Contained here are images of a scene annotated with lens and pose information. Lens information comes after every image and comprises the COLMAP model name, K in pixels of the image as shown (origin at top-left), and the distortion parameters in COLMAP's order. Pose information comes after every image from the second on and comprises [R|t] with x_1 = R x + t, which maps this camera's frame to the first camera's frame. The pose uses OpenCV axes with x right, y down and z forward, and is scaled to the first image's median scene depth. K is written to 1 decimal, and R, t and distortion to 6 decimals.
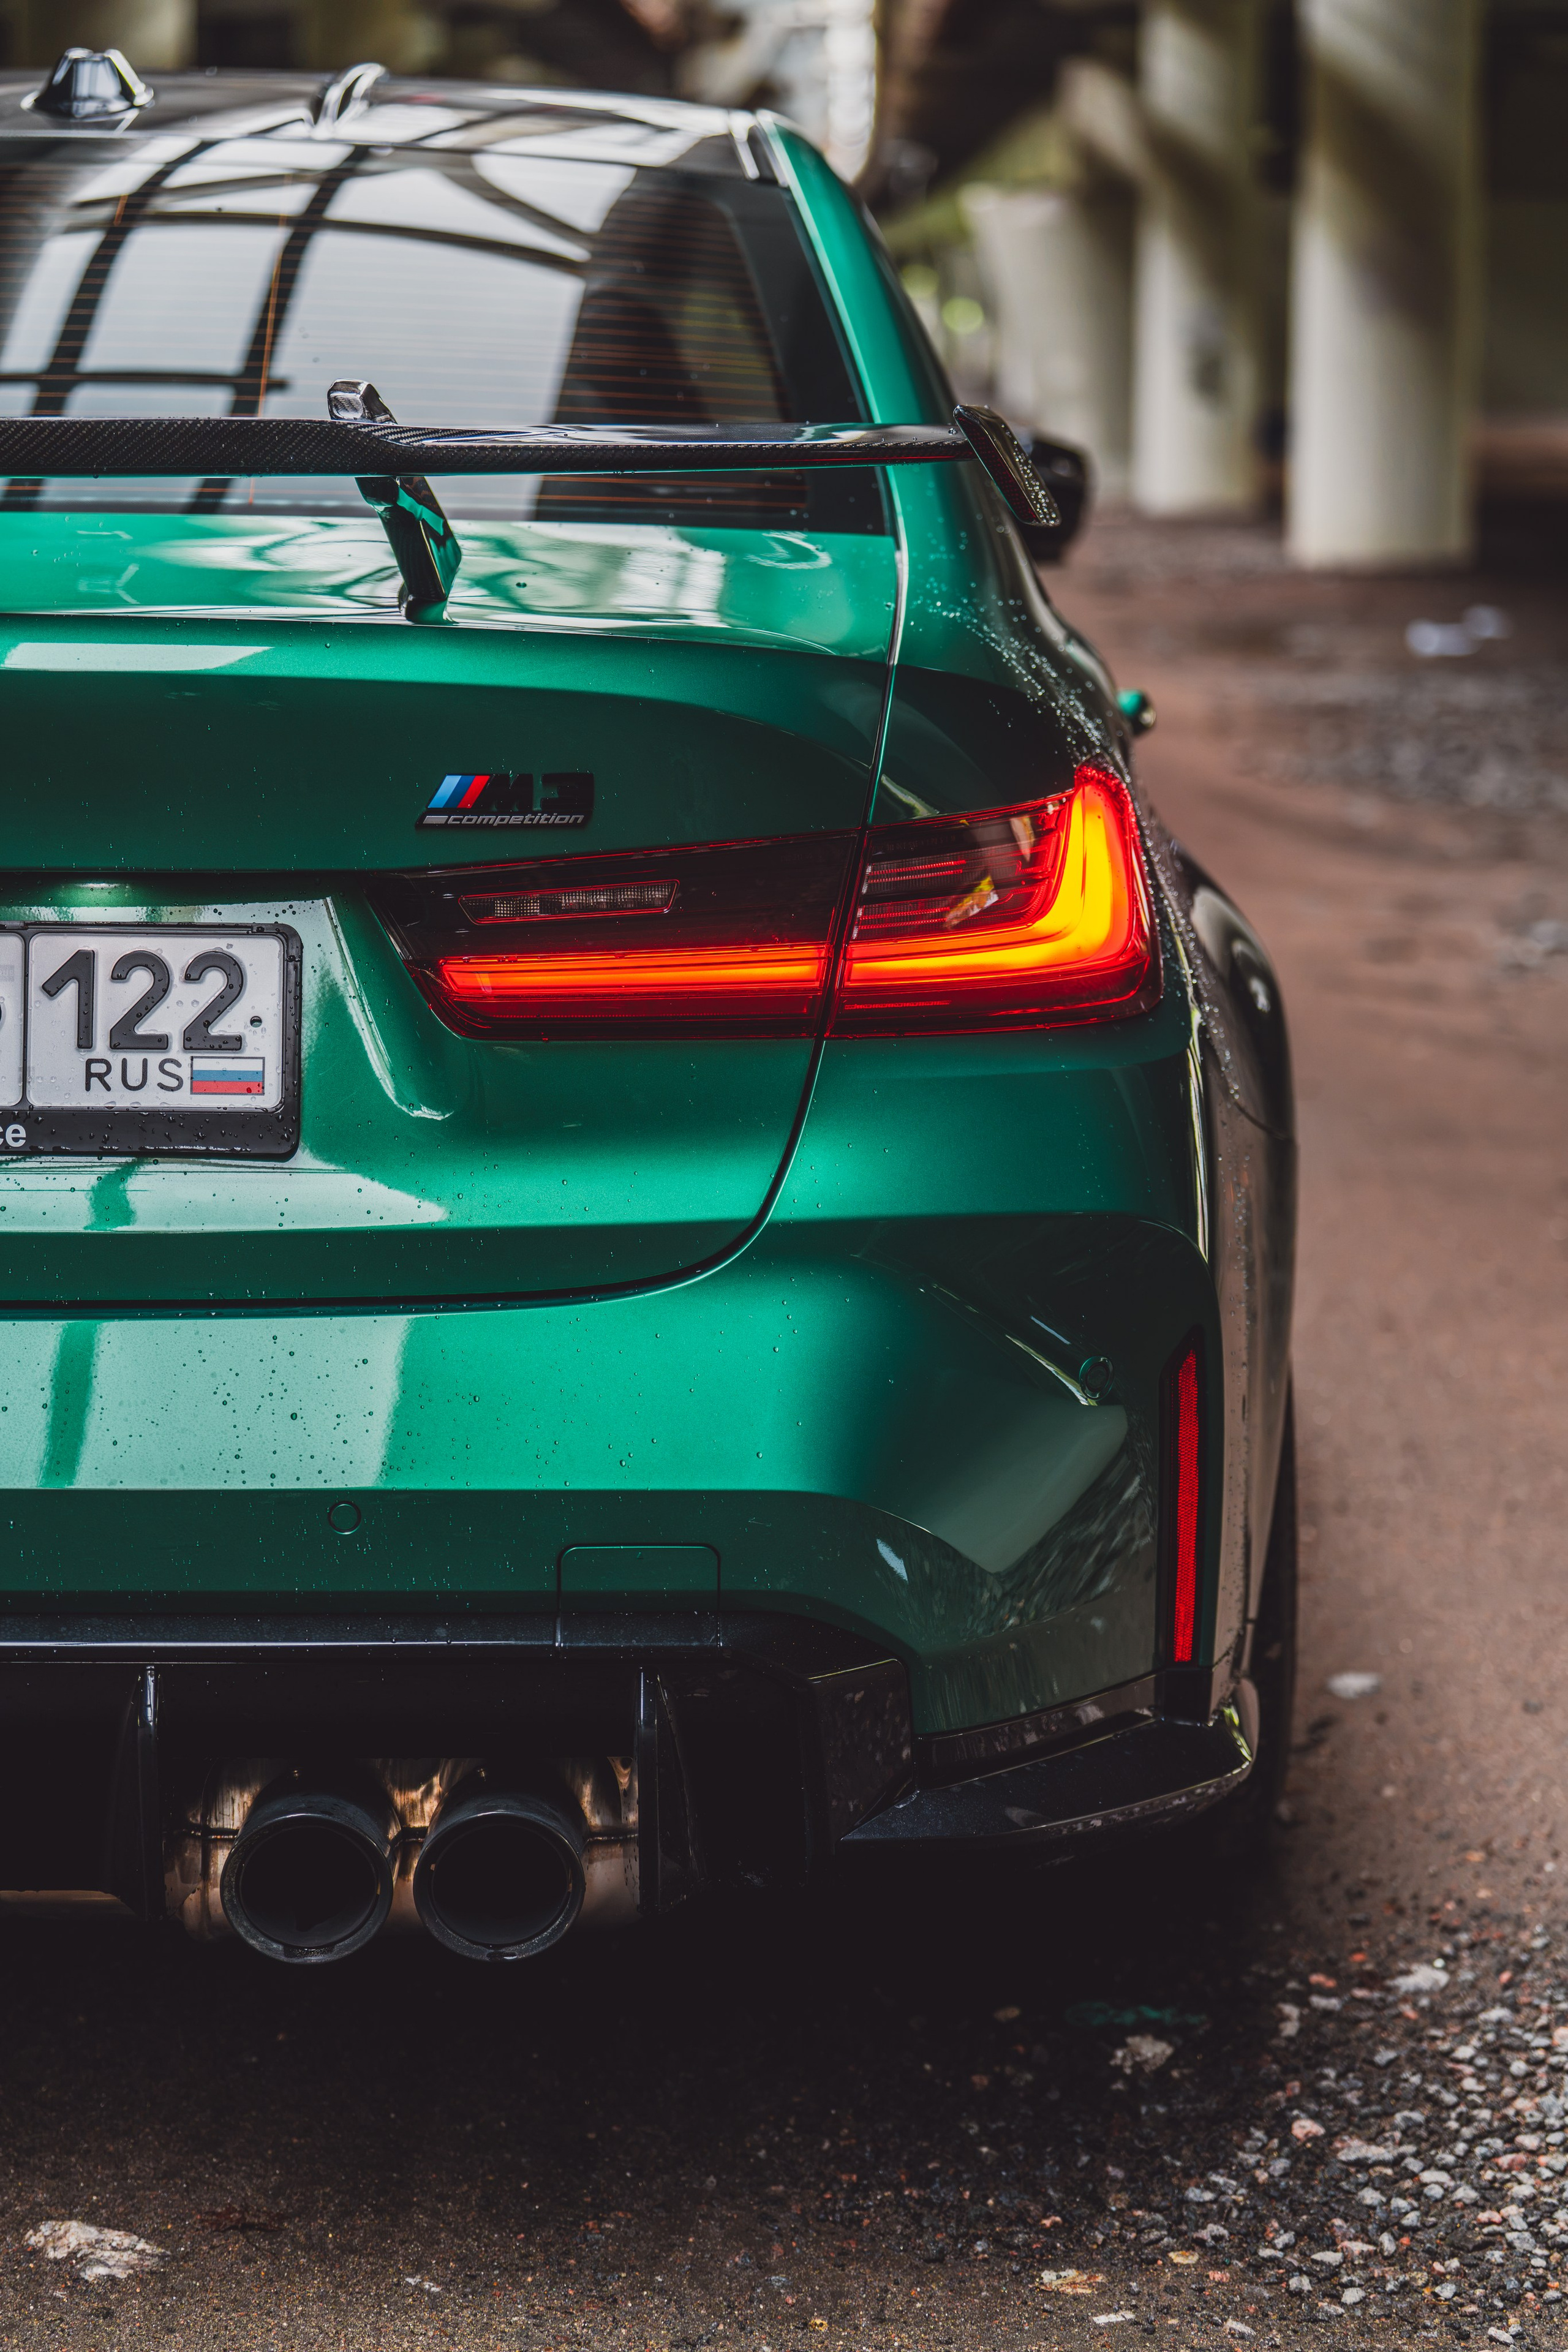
lens RADIAL K [[5017.9, 0, 787.1], [0, 5017.9, 1176.9], [0, 0, 1]] dist [0.035304, 0.000000]
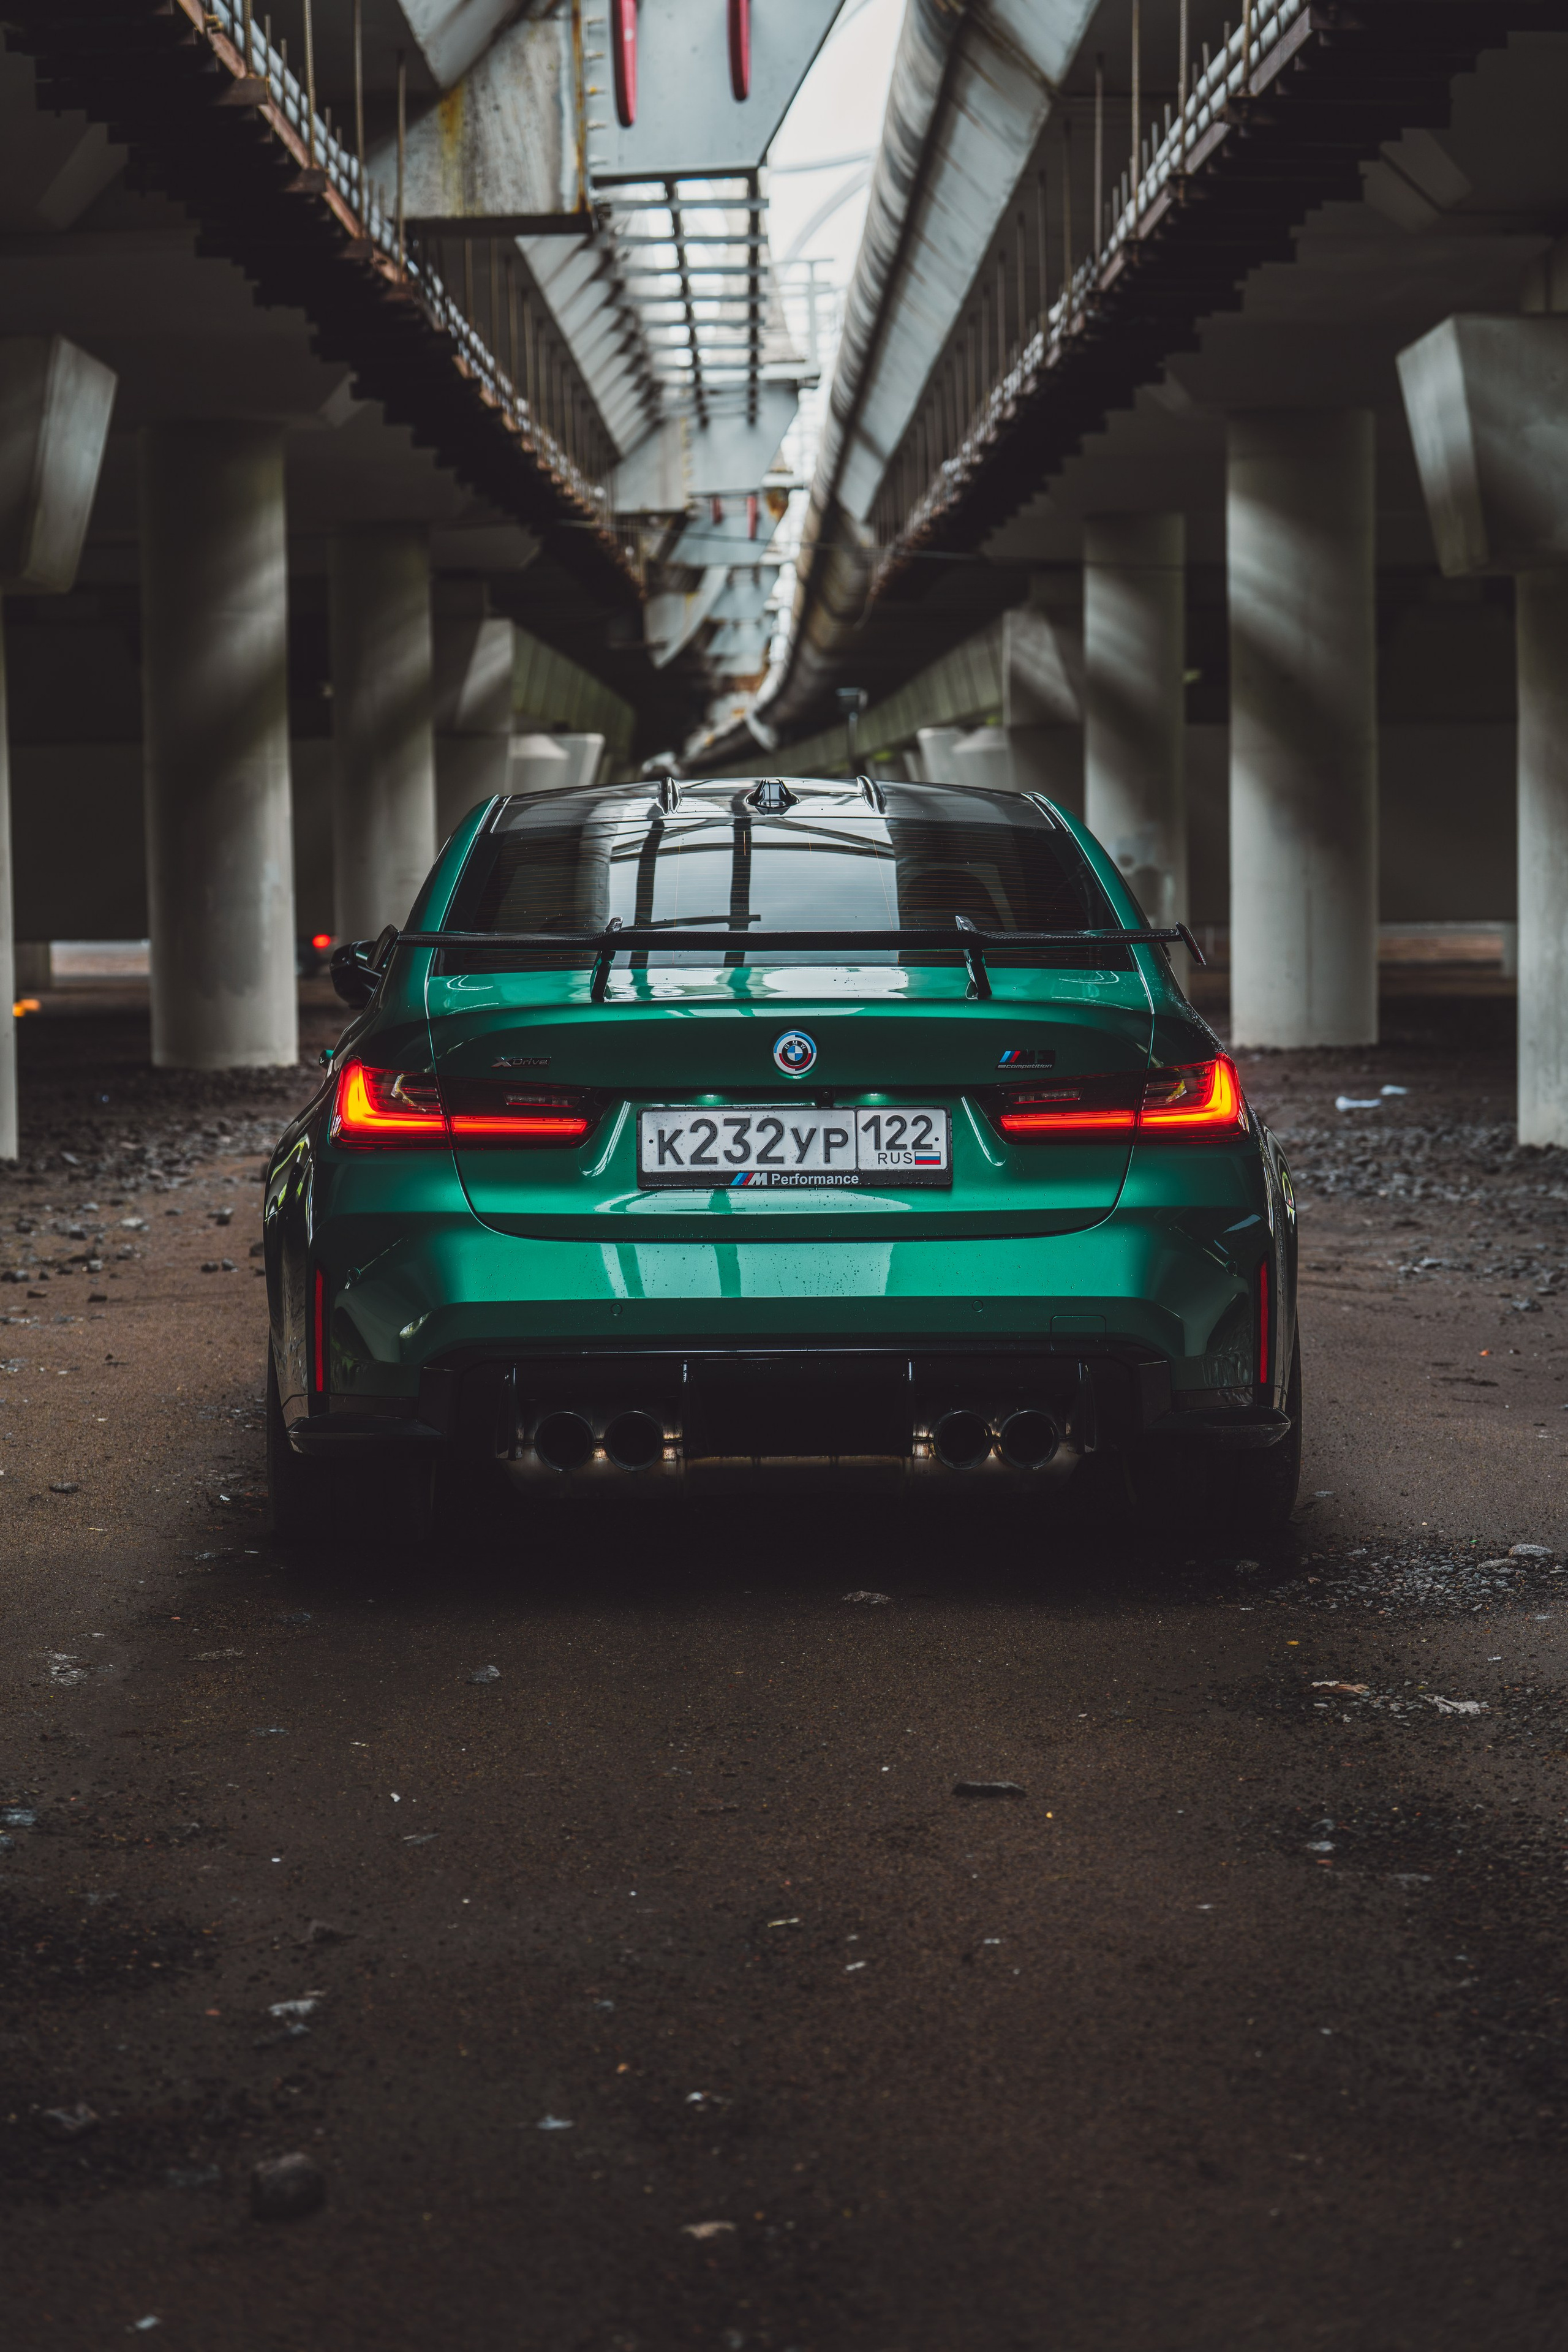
lens RADIAL K [[5017.9, 0, 781.2], [0, 5017.9, 1176.8], [0, 0, 1]] dist [0.035304, 0.000000]
pose [[0.999768, -0.016343, 0.014046, -0.232065], [0.017681, 0.994711, -0.101177, 0.273949], [-0.012318, 0.101402, 0.994769, -1.810574]]
